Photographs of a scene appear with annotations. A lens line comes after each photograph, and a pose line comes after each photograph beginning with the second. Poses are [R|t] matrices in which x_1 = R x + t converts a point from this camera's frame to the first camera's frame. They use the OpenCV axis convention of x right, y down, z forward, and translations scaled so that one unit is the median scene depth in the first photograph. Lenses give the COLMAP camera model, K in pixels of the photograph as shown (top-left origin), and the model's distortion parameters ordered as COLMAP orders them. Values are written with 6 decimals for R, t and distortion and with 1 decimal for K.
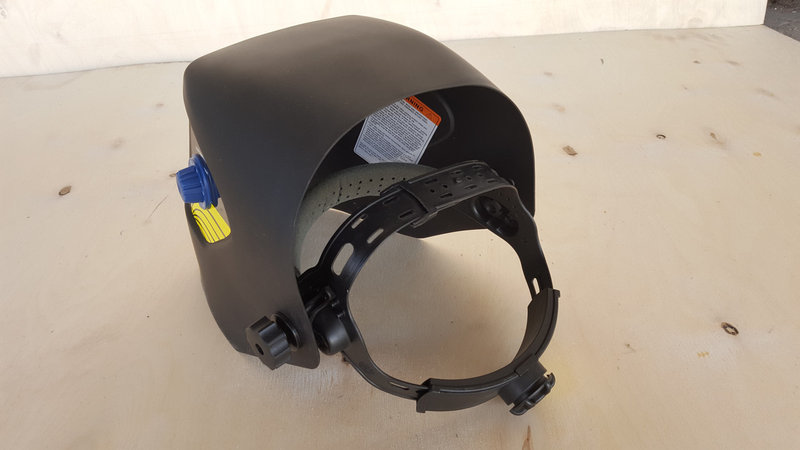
lens RADIAL K [[553.5, 0, 400.0], [0, 553.5, 225.0], [0, 0, 1]] dist [0.048264, -0.082774]
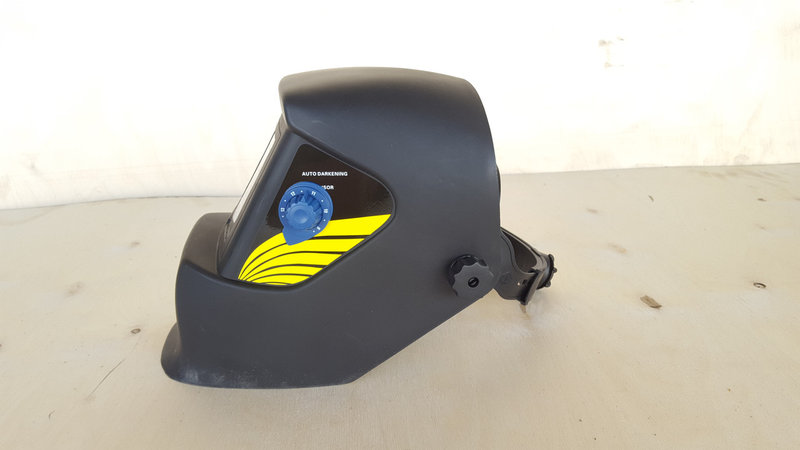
lens RADIAL K [[553.5, 0, 400.0], [0, 553.5, 225.0], [0, 0, 1]] dist [0.048264, -0.082774]
pose [[0.999753, 0.008116, 0.020694, -0.045352], [-0.002610, 0.967378, -0.253325, -0.028001], [-0.022075, 0.253208, 0.967160, 0.159309]]
